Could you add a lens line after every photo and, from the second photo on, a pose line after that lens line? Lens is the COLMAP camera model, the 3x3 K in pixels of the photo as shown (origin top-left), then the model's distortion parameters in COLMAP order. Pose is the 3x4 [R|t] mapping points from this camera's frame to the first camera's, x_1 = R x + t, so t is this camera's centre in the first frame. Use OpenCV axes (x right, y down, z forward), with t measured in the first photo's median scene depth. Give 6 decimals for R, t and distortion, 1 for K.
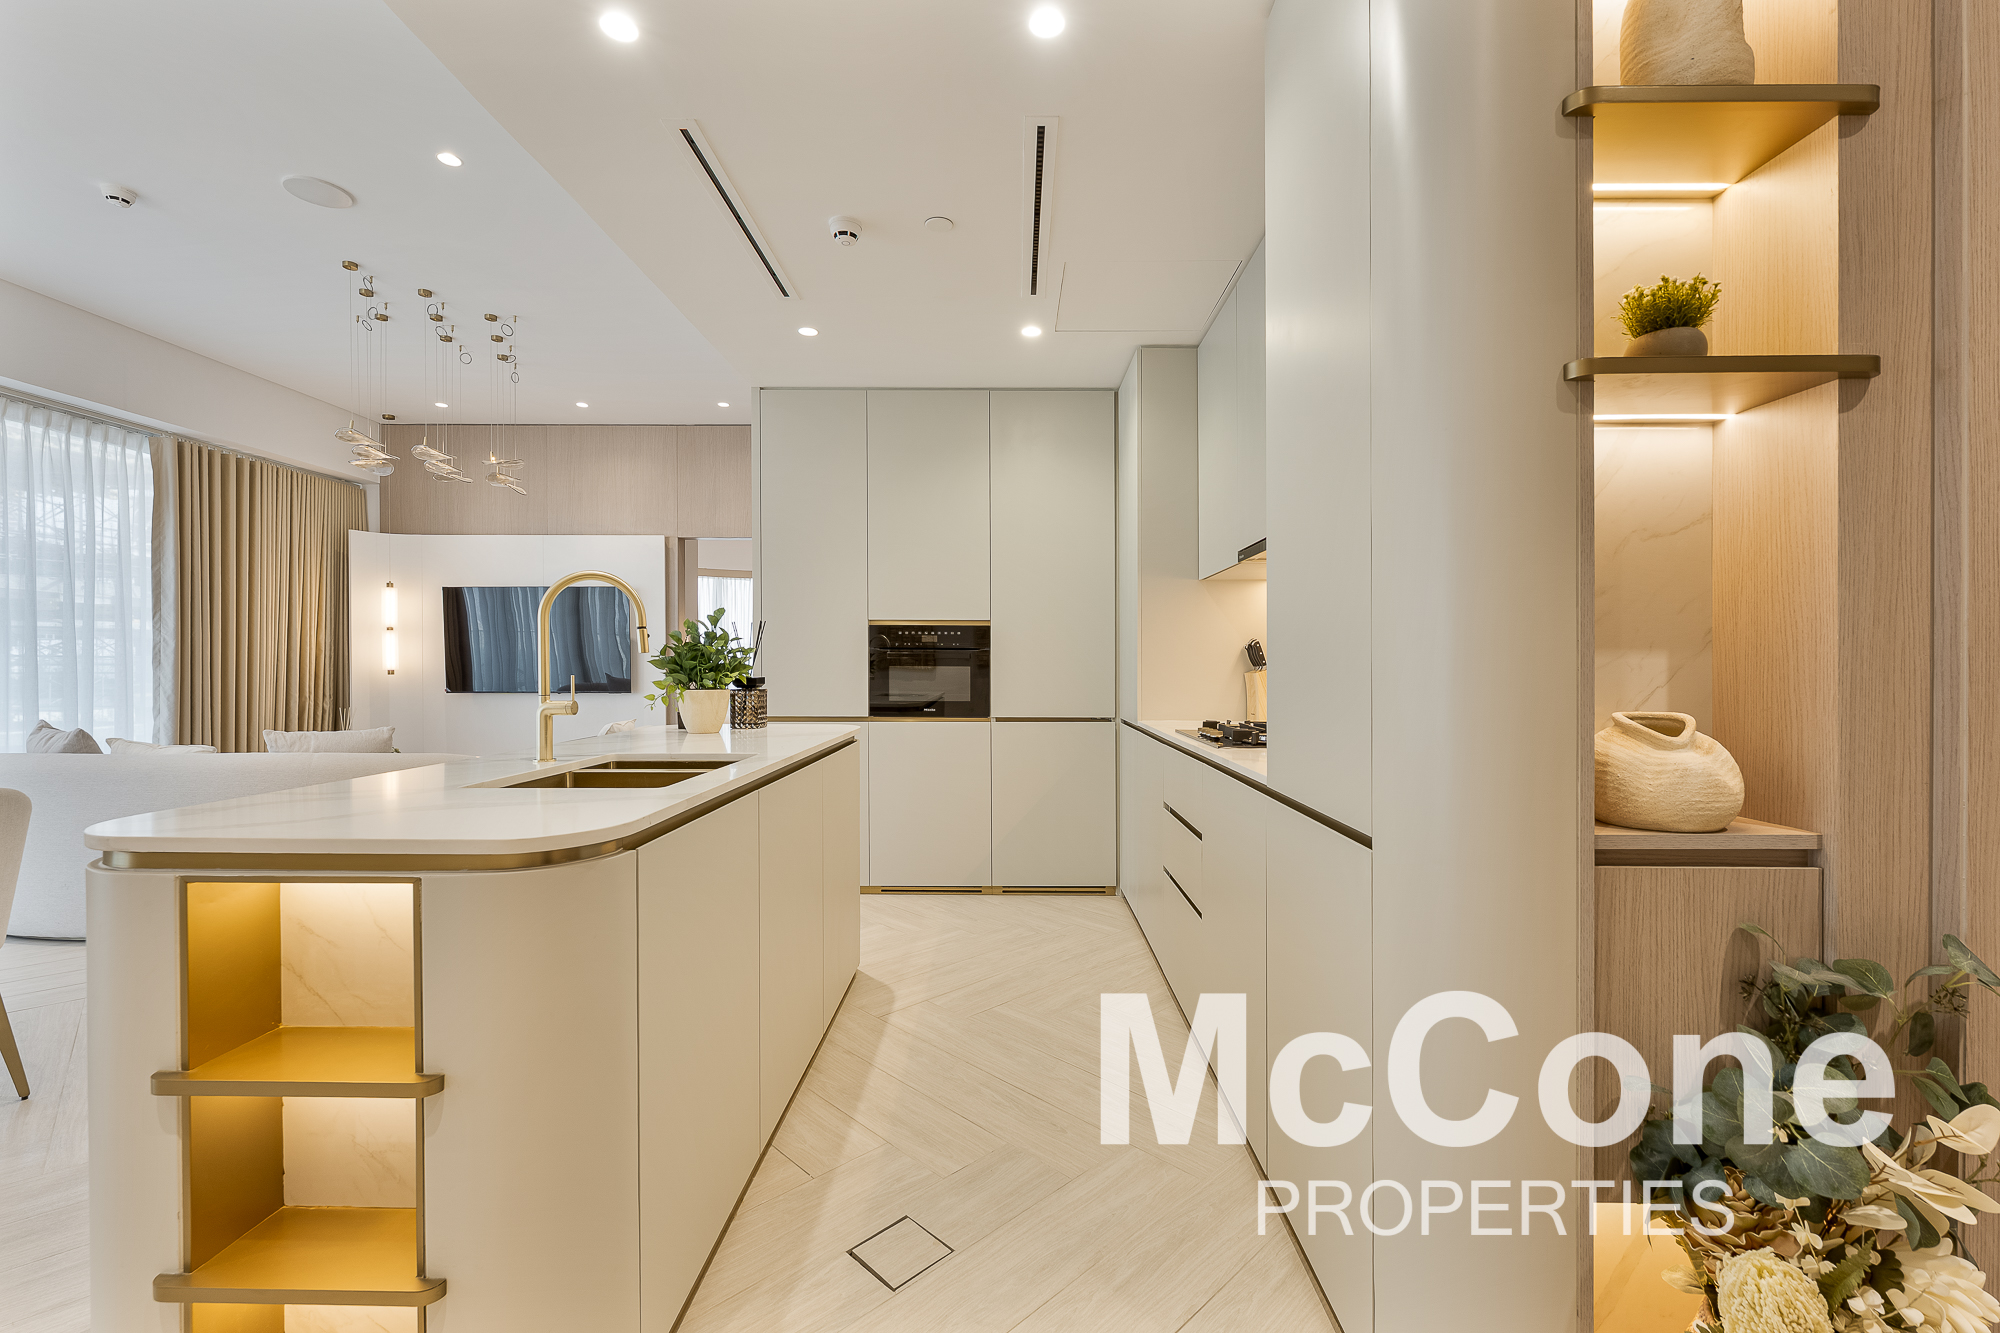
lens RADIAL K [[813.1, 0, 1020.6], [0, 813.1, 666.7], [0, 0, 1]] dist [0.000830, -0.000991]
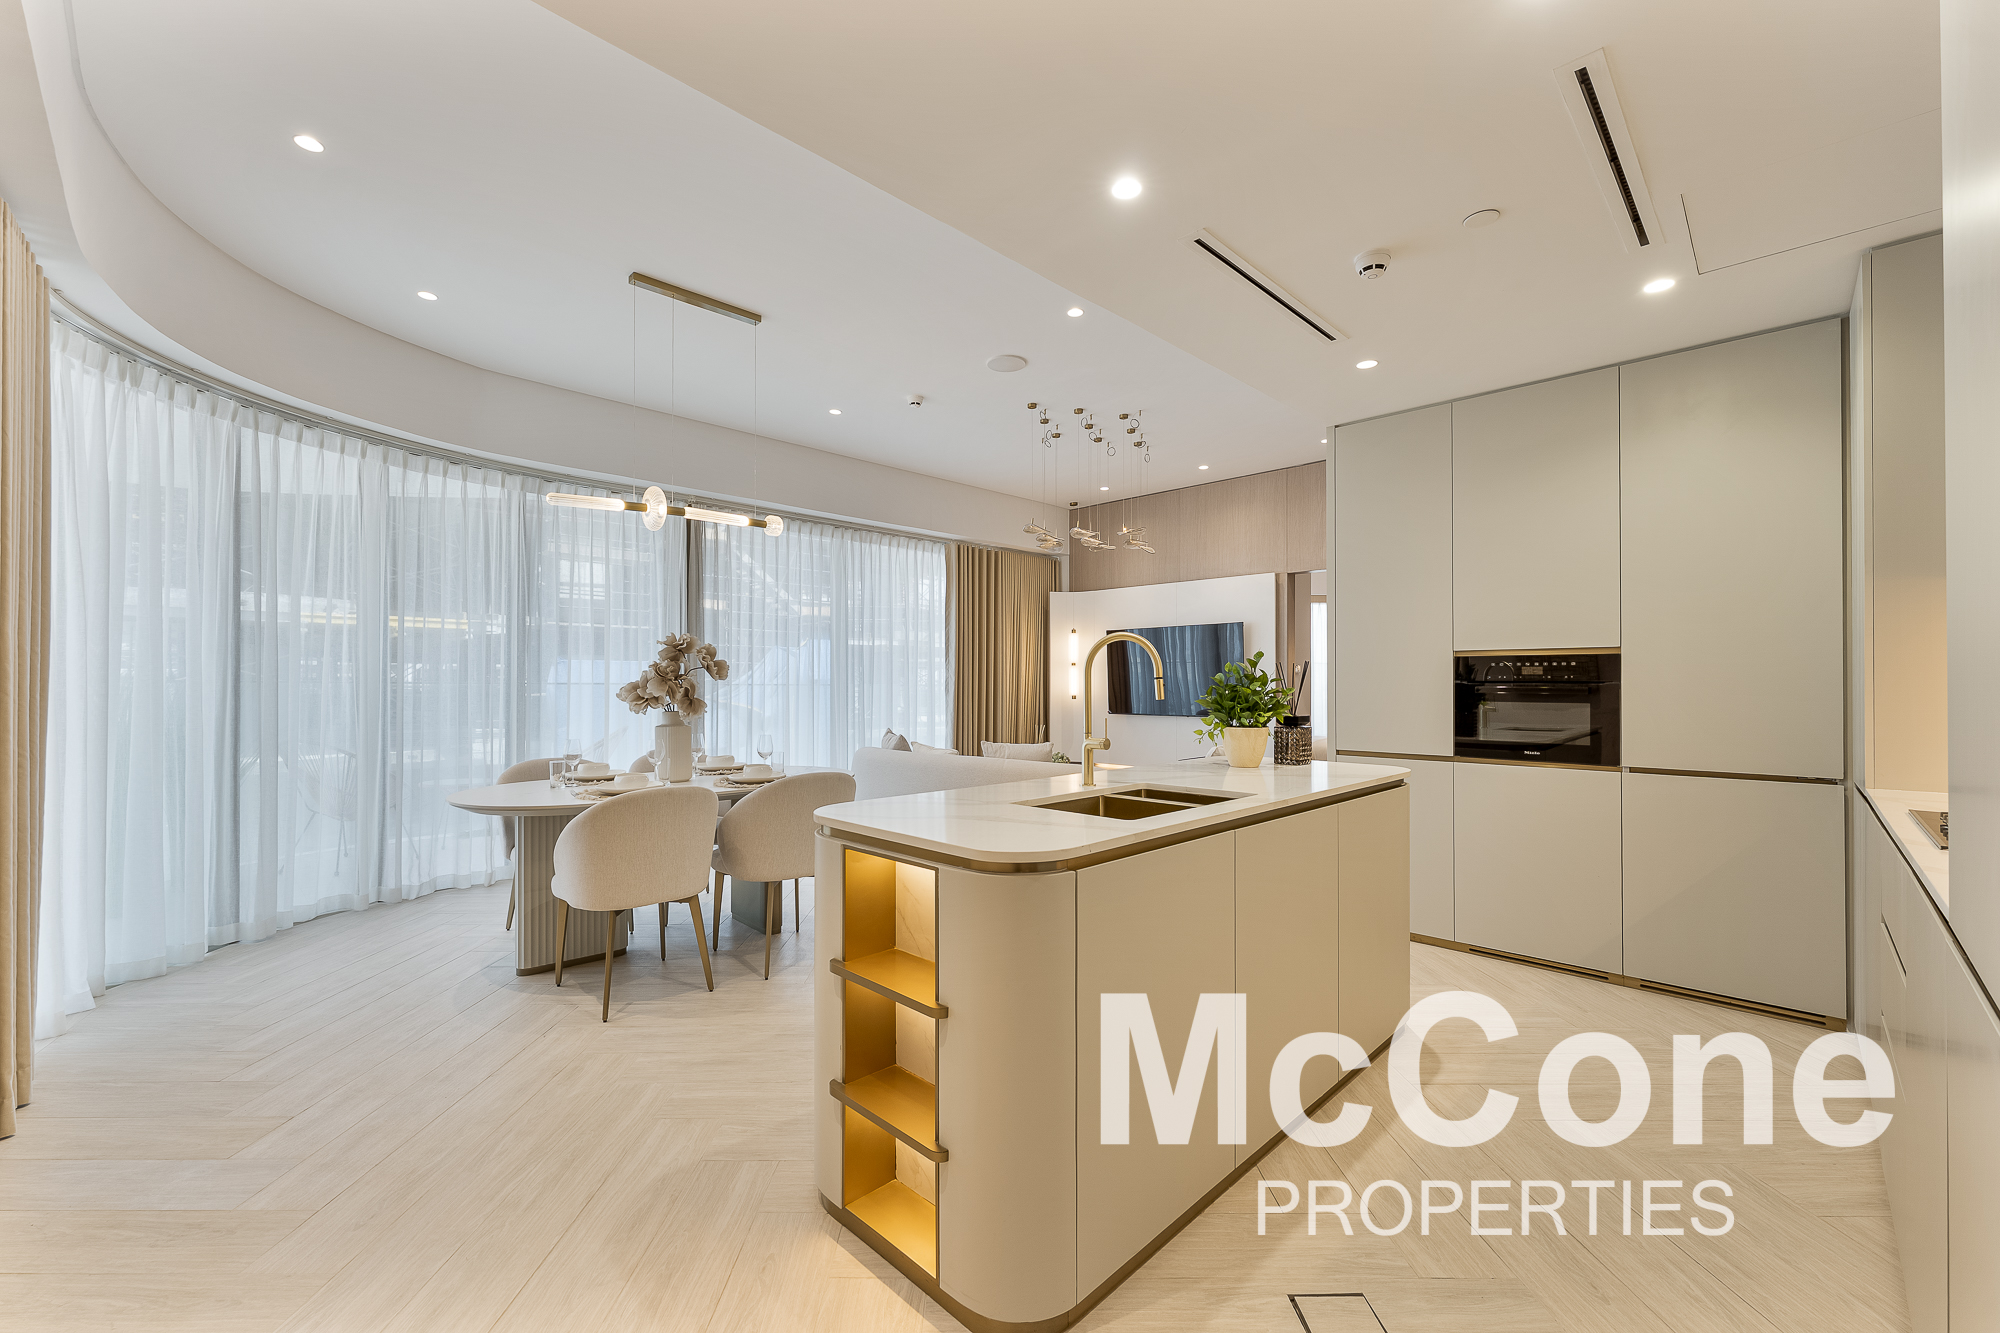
lens RADIAL K [[813.1, 0, 1049.7], [0, 813.1, 675.1], [0, 0, 1]] dist [0.000830, -0.000991]
pose [[0.731417, -0.003969, -0.681919, 0.122810], [-0.004382, 0.999935, -0.010520, -0.021899], [0.681917, 0.010683, 0.731352, 0.018473]]
